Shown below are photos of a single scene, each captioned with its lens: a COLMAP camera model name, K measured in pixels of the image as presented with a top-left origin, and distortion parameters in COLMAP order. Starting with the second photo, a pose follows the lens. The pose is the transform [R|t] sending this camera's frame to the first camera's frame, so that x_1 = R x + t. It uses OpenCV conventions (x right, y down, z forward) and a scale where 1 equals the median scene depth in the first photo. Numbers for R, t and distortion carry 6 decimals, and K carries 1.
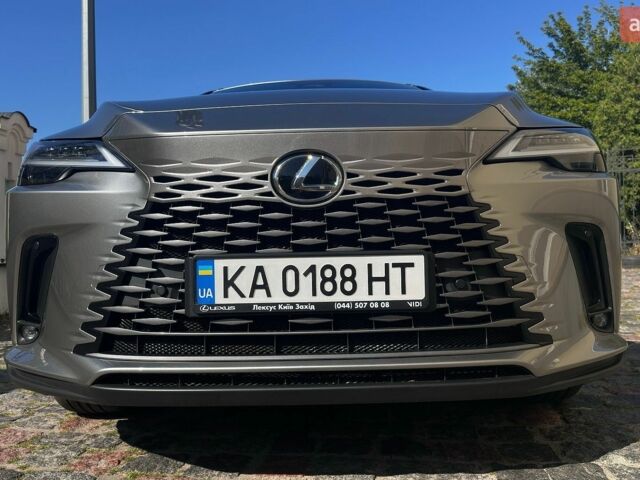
lens RADIAL K [[601.9, 0, 322.4], [0, 601.9, 229.5], [0, 0, 1]] dist [0.032091, 0.000000]
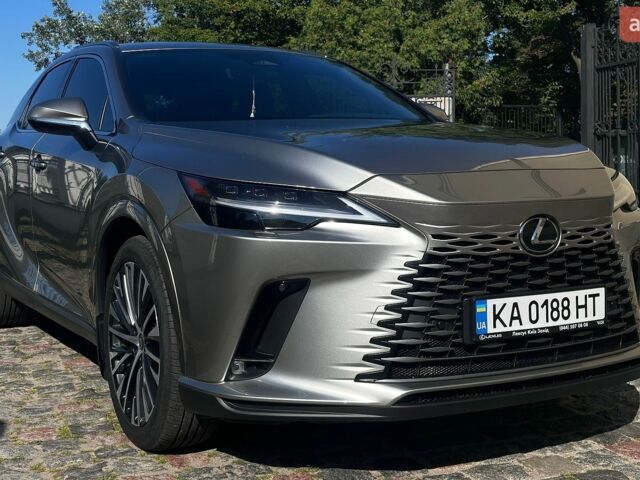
lens RADIAL K [[920.9, 0, 324.0], [0, 920.9, 207.6], [0, 0, 1]] dist [0.085175, 0.000000]
pose [[0.872412, -0.014027, 0.488569, -1.446262], [-0.013338, 0.998533, 0.052484, -0.246497], [-0.488589, -0.052304, 0.870945, -0.554481]]
